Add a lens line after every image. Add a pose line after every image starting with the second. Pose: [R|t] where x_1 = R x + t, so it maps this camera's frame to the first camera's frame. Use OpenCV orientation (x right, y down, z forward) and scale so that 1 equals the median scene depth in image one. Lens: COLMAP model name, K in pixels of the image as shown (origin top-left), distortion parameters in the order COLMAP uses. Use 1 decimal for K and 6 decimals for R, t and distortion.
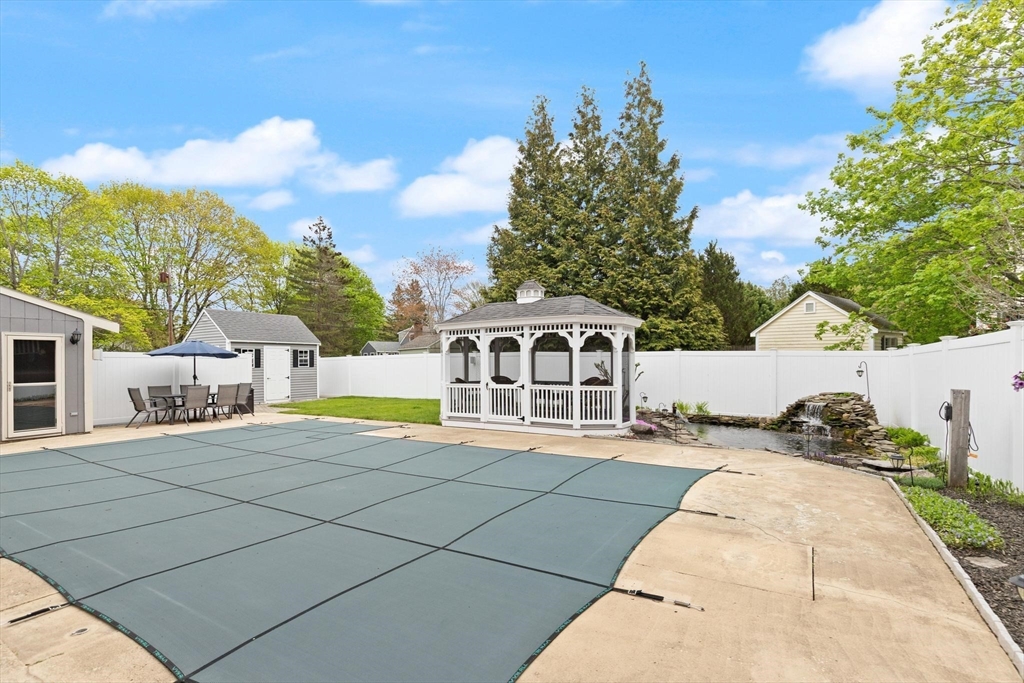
lens RADIAL K [[484.0, 0, 511.5], [0, 484.0, 363.0], [0, 0, 1]] dist [0.003330, -0.000211]
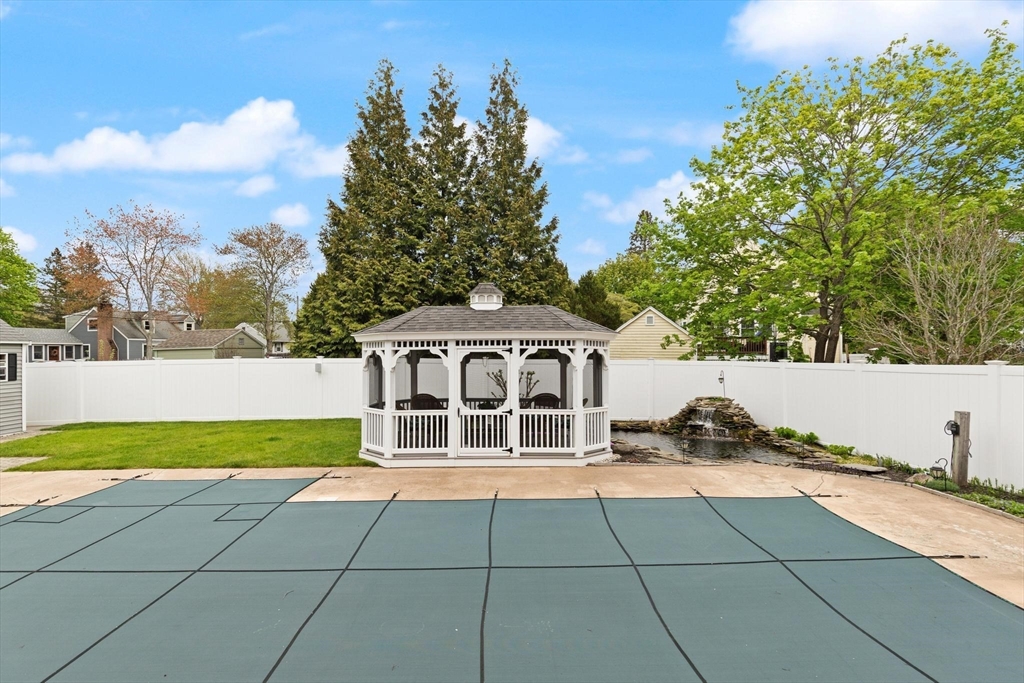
lens RADIAL K [[490.0, 0, 512.0], [0, 490.0, 341.5], [0, 0, 1]] dist [0.008472, 0.000149]
pose [[0.846703, 0.012222, 0.531925, -0.372984], [0.000442, 0.999720, -0.023674, -0.046443], [-0.532065, 0.020280, 0.846460, 0.240613]]
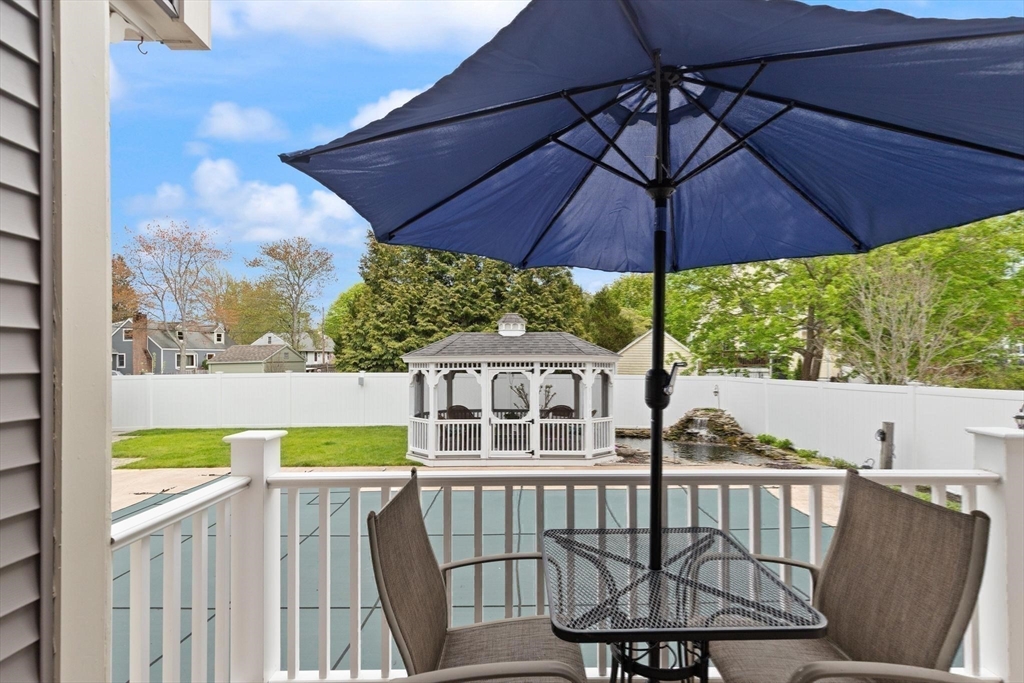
lens RADIAL K [[486.1, 0, 531.8], [0, 486.1, 352.7], [0, 0, 1]] dist [0.008528, 0.000033]
pose [[0.844471, 0.011519, 0.535477, -0.462237], [-0.002761, 0.999849, -0.017153, -0.068617], [-0.535594, 0.013007, 0.844375, 0.112886]]
